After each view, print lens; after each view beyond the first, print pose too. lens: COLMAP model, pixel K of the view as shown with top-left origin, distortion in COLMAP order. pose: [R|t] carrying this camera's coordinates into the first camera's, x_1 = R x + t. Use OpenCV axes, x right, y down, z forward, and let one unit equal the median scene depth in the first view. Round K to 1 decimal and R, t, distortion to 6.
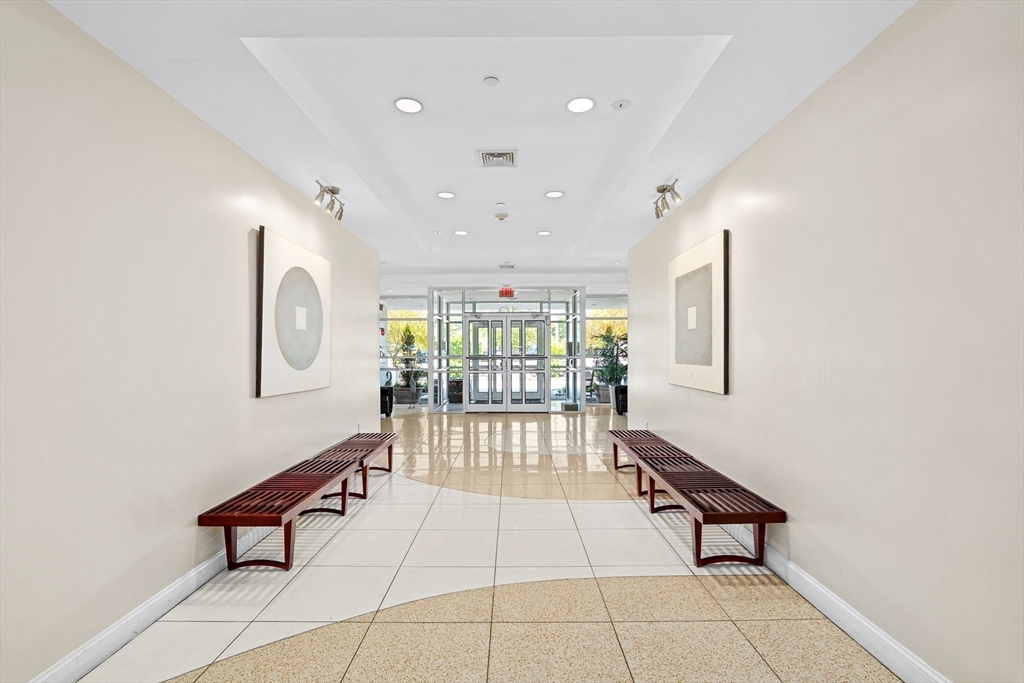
lens RADIAL K [[461.3, 0, 507.9], [0, 461.3, 341.3], [0, 0, 1]] dist [-0.002406, -0.000117]
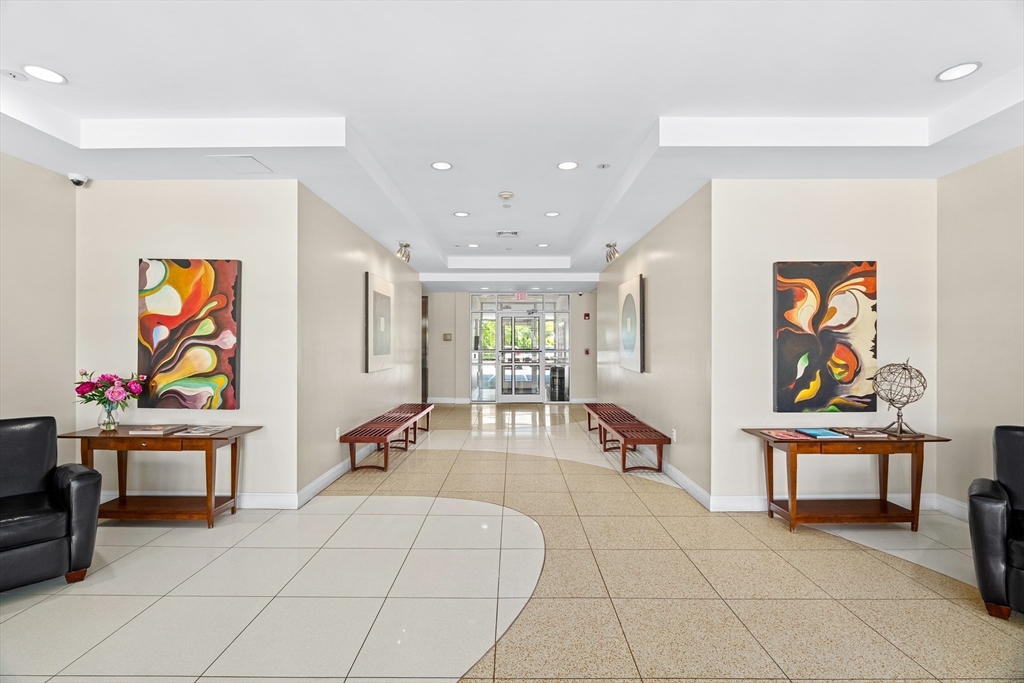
lens RADIAL K [[461.3, 0, 507.9], [0, 461.3, 341.3], [0, 0, 1]] dist [-0.002406, -0.000117]
pose [[0.999945, 0.007570, -0.007200, -0.008580], [-0.007478, 0.999890, 0.012830, -0.015972], [0.007296, -0.012775, 0.999892, -0.676272]]
